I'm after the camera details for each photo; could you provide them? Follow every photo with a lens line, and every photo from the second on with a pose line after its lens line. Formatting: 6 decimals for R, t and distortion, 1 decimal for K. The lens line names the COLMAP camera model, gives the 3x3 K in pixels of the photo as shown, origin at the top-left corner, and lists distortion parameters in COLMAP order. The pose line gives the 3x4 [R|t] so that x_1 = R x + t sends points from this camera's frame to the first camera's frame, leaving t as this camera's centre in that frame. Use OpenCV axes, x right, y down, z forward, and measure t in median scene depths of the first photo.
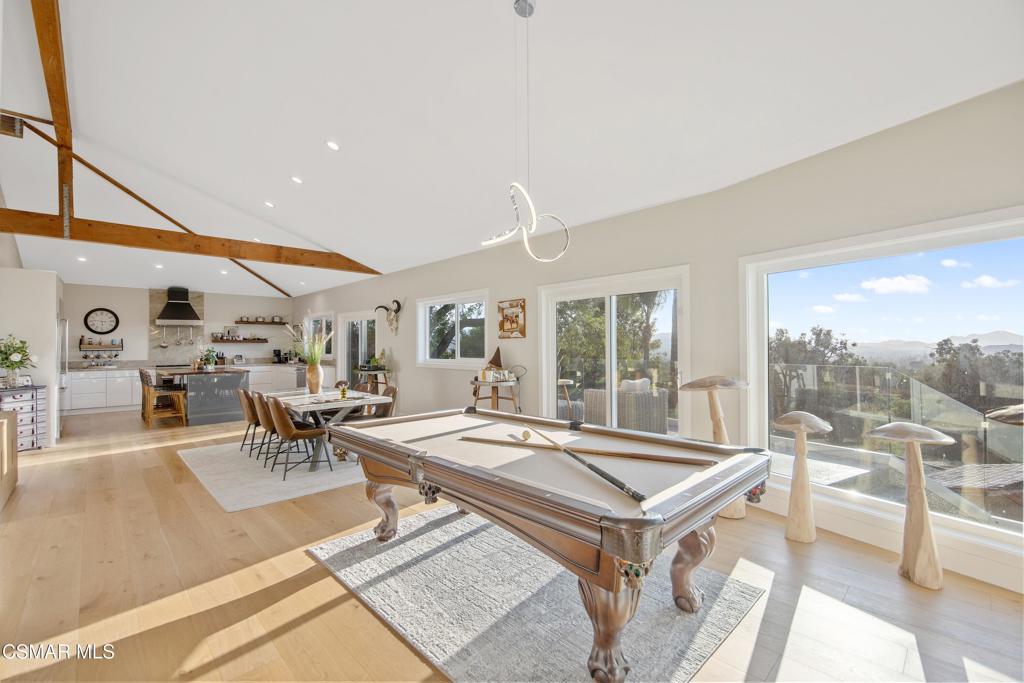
lens RADIAL K [[439.5, 0, 516.6], [0, 439.5, 344.0], [0, 0, 1]] dist [-0.005136, -0.000248]
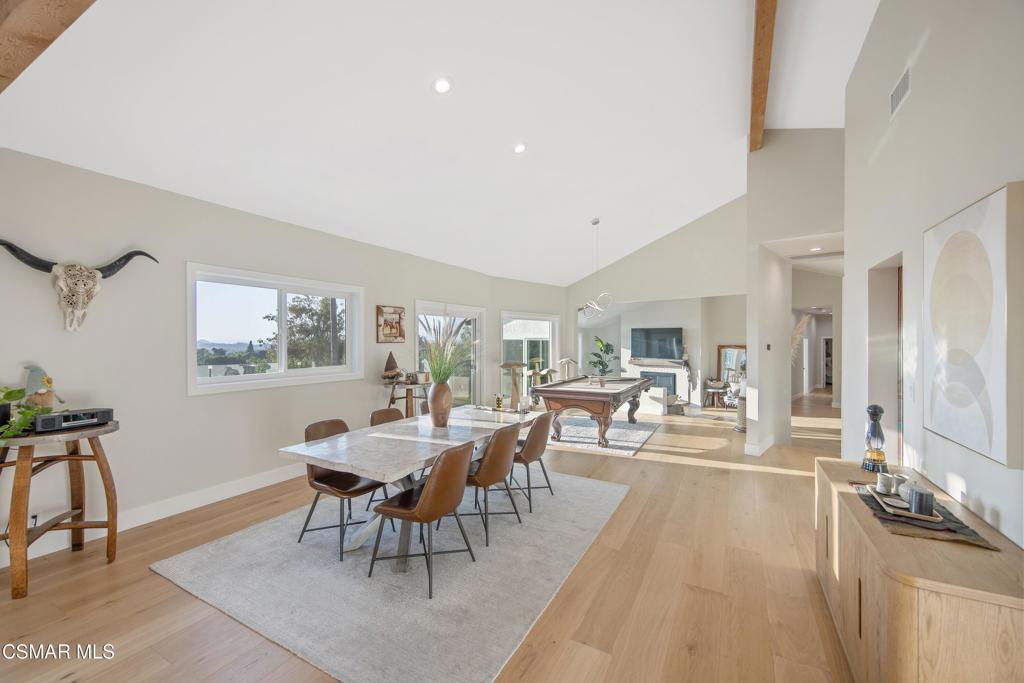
lens RADIAL K [[415.0, 0, 510.6], [0, 415.0, 344.2], [0, 0, 1]] dist [0.001679, -0.000168]
pose [[-0.295806, 0.006762, 0.955224, -0.570642], [0.003899, 0.999975, -0.005872, -0.001835], [-0.955240, 0.001987, -0.295825, 0.569788]]
